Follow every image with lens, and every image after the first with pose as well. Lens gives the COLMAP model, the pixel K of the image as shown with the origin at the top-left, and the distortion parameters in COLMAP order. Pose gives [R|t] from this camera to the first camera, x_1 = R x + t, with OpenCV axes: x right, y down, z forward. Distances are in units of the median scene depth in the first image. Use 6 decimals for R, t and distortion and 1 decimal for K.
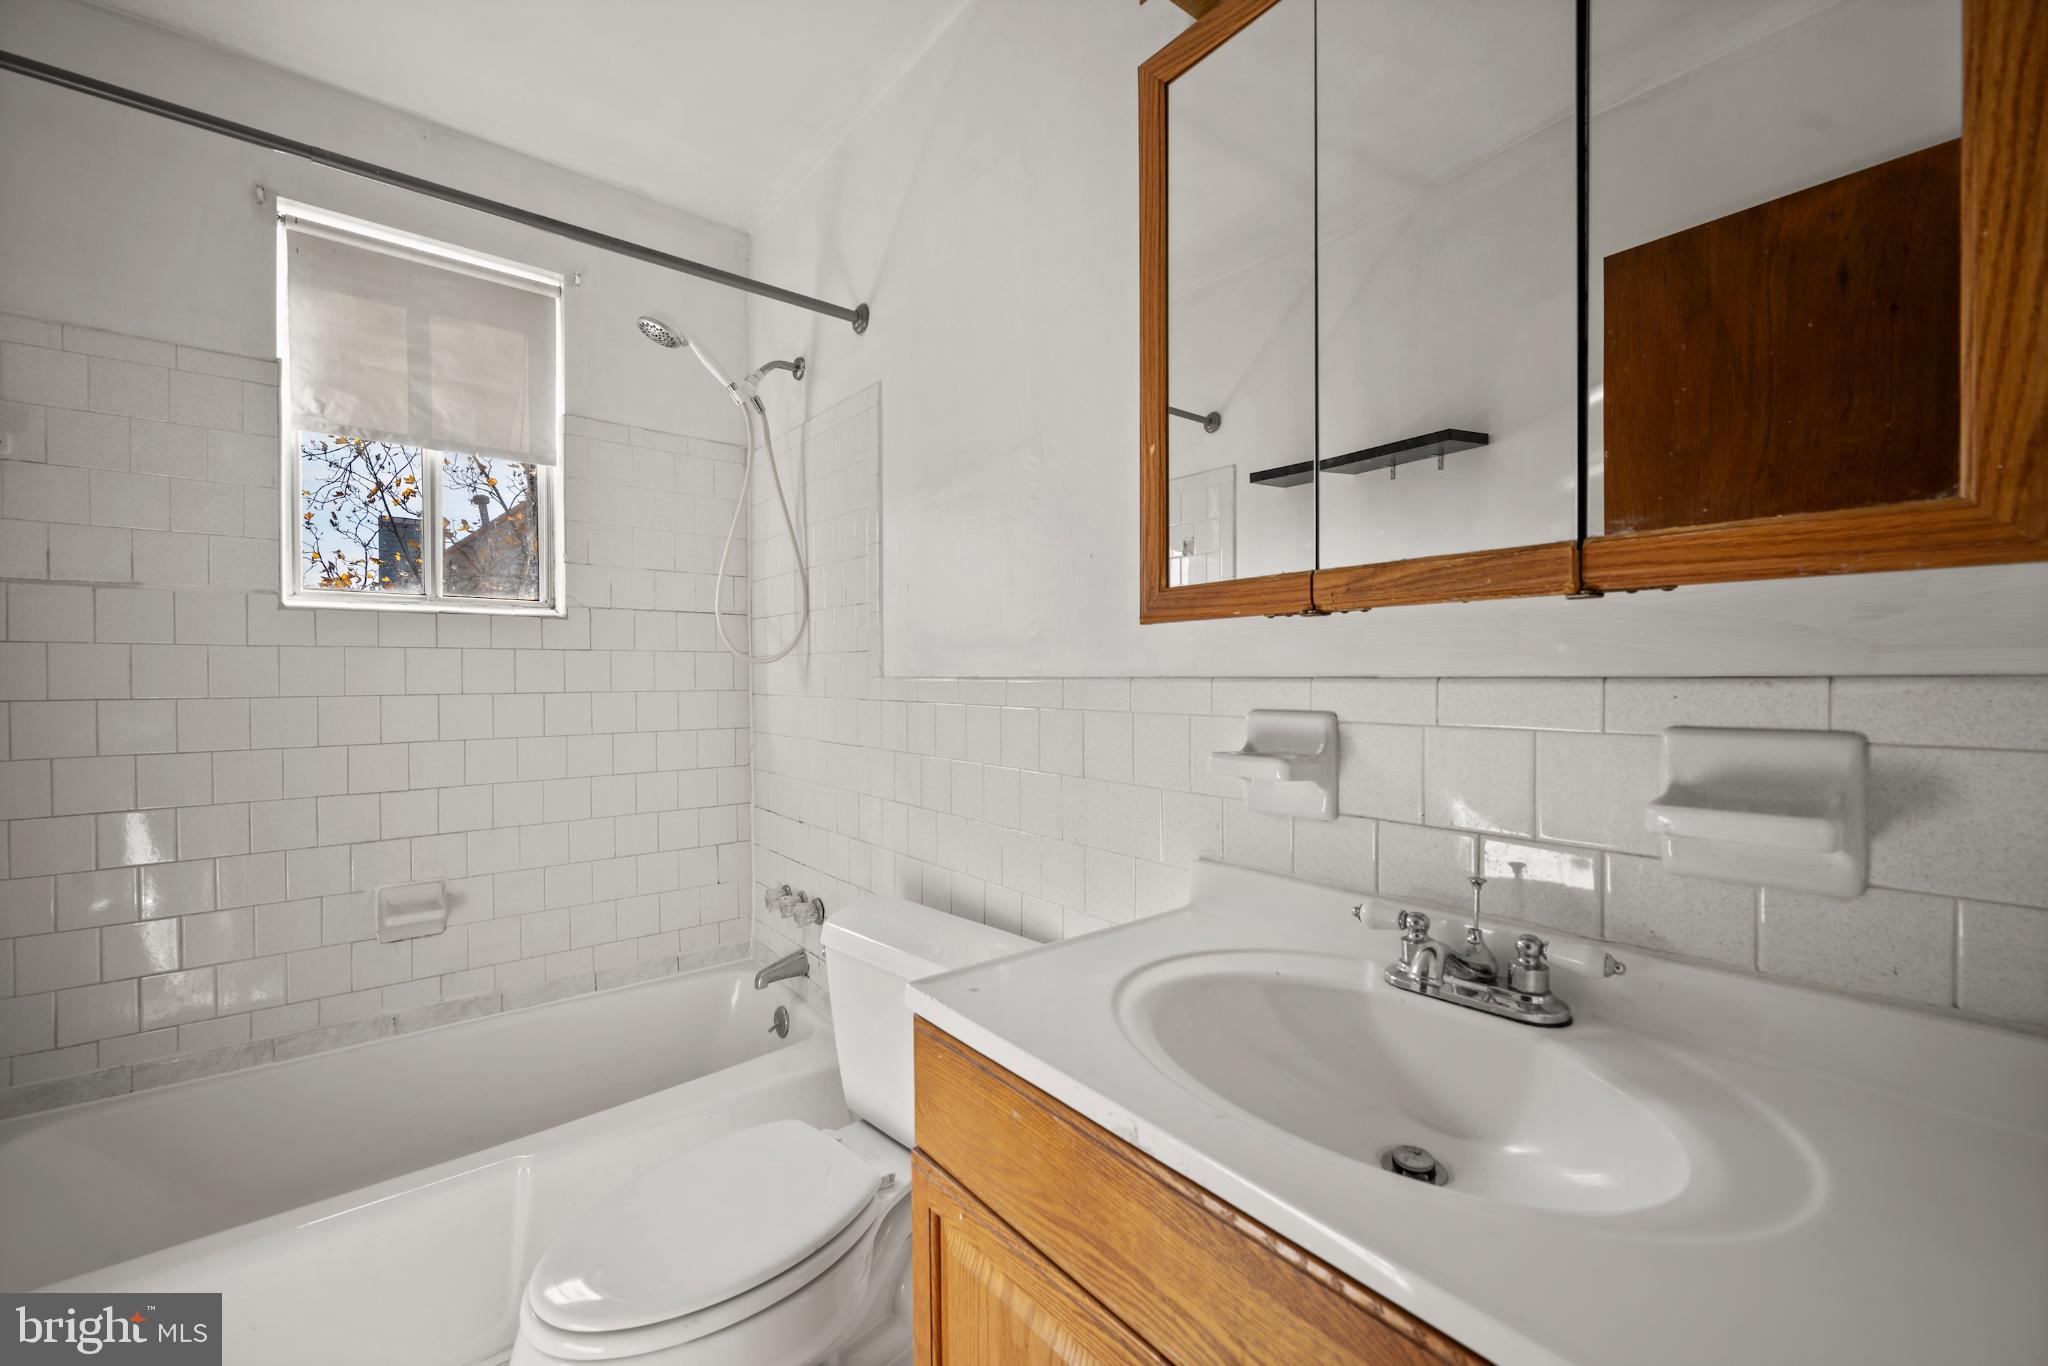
lens RADIAL K [[808.2, 0, 1030.9], [0, 808.2, 673.9], [0, 0, 1]] dist [-0.000080, -0.000074]
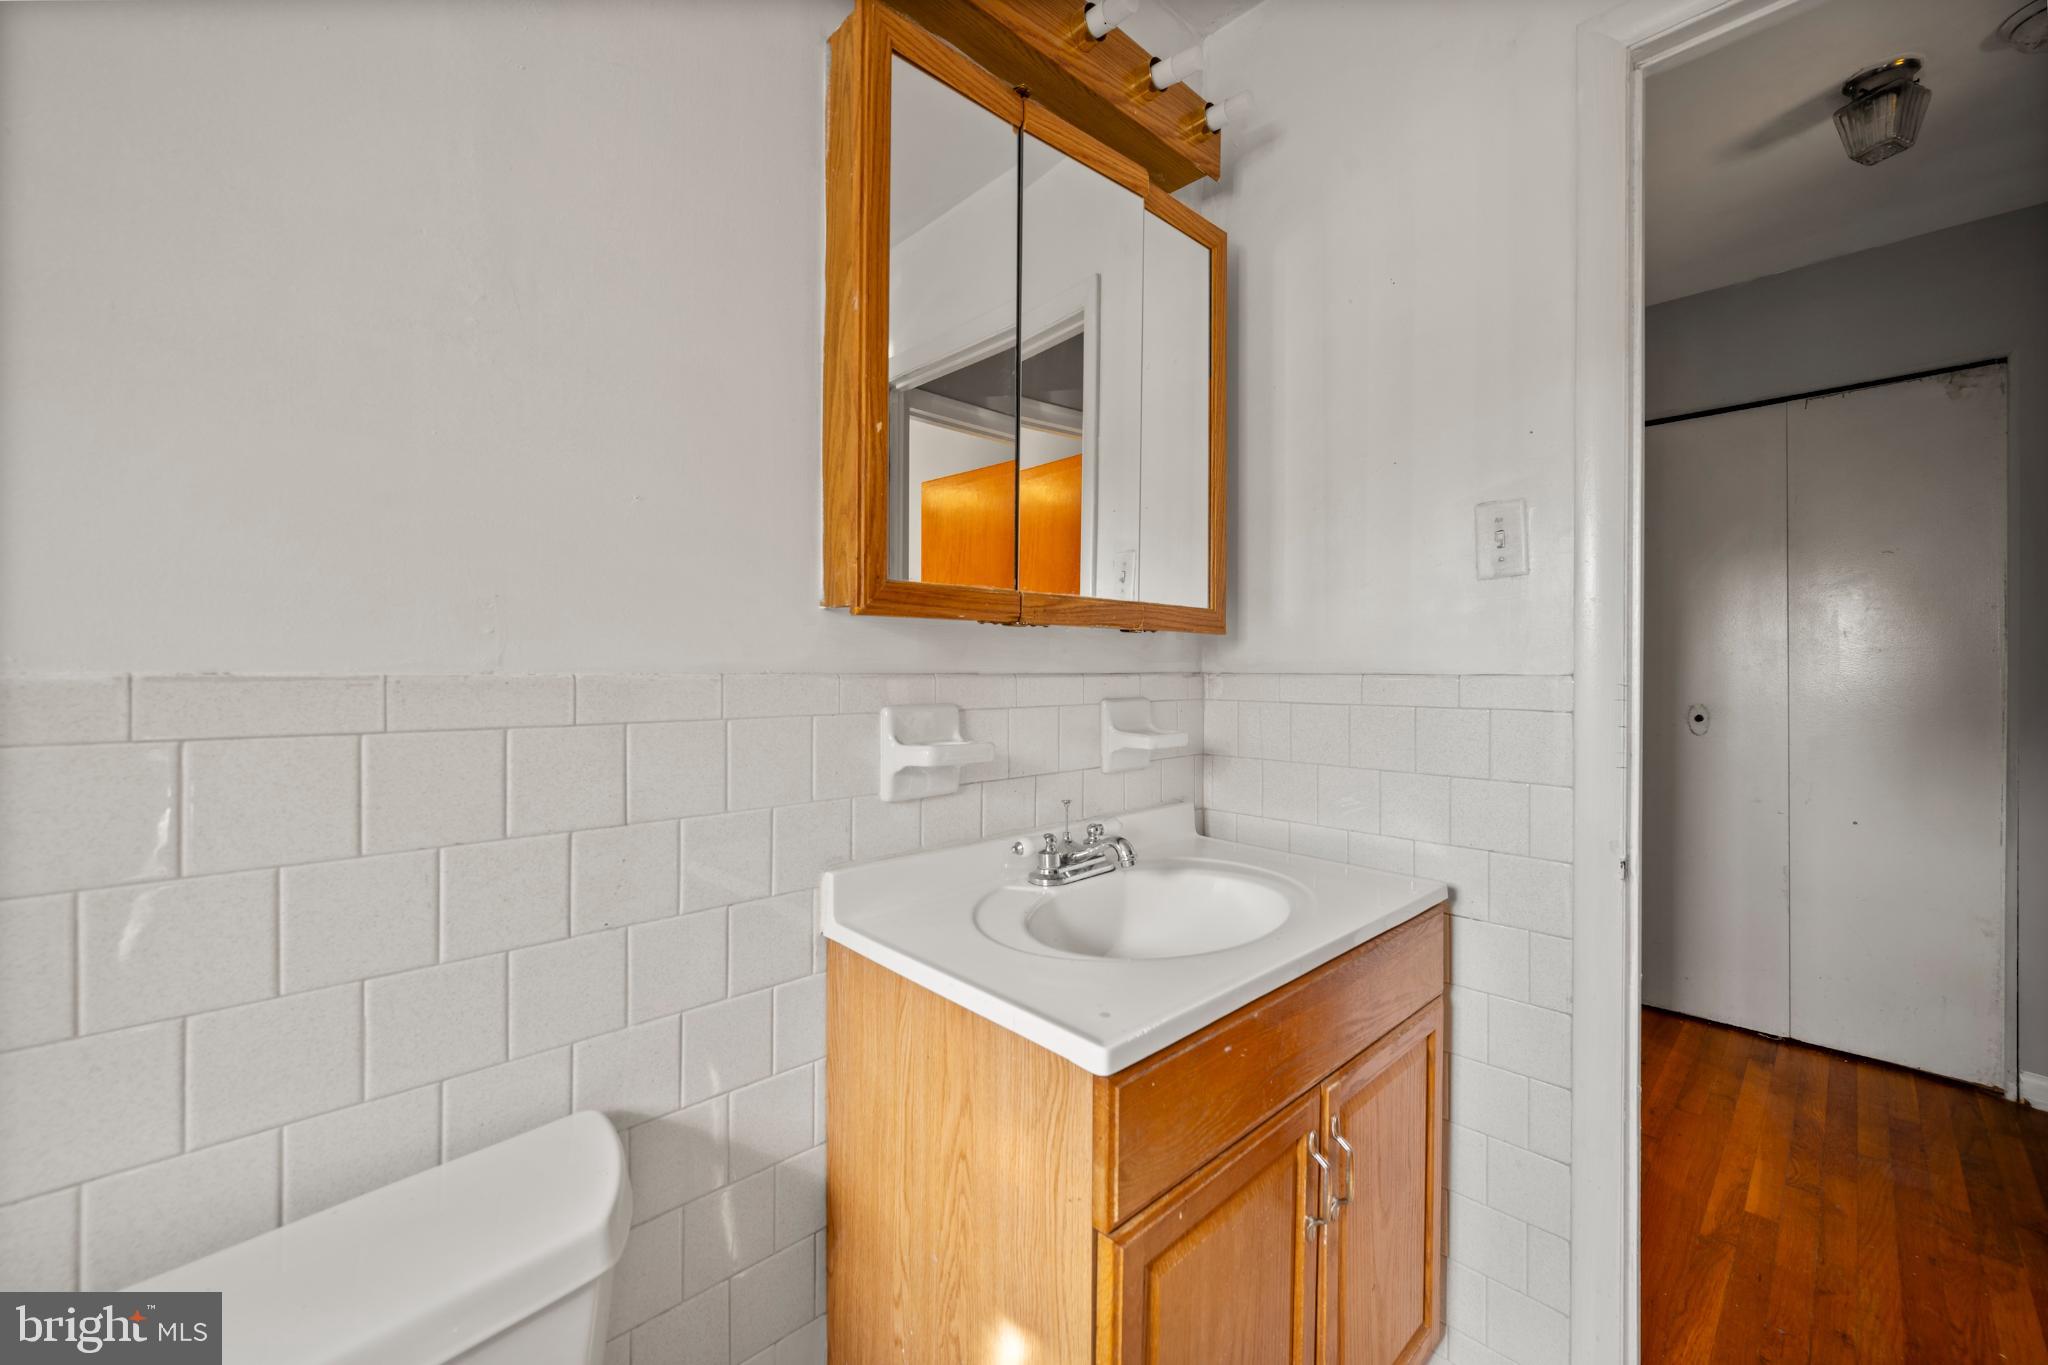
lens RADIAL K [[808.2, 0, 1030.9], [0, 808.2, 673.4], [0, 0, 1]] dist [-0.000080, -0.000074]
pose [[-0.069941, -0.004057, 0.997543, -0.924575], [-0.004837, 0.999981, 0.003727, -0.001406], [-0.997539, -0.004565, -0.069960, 1.052232]]
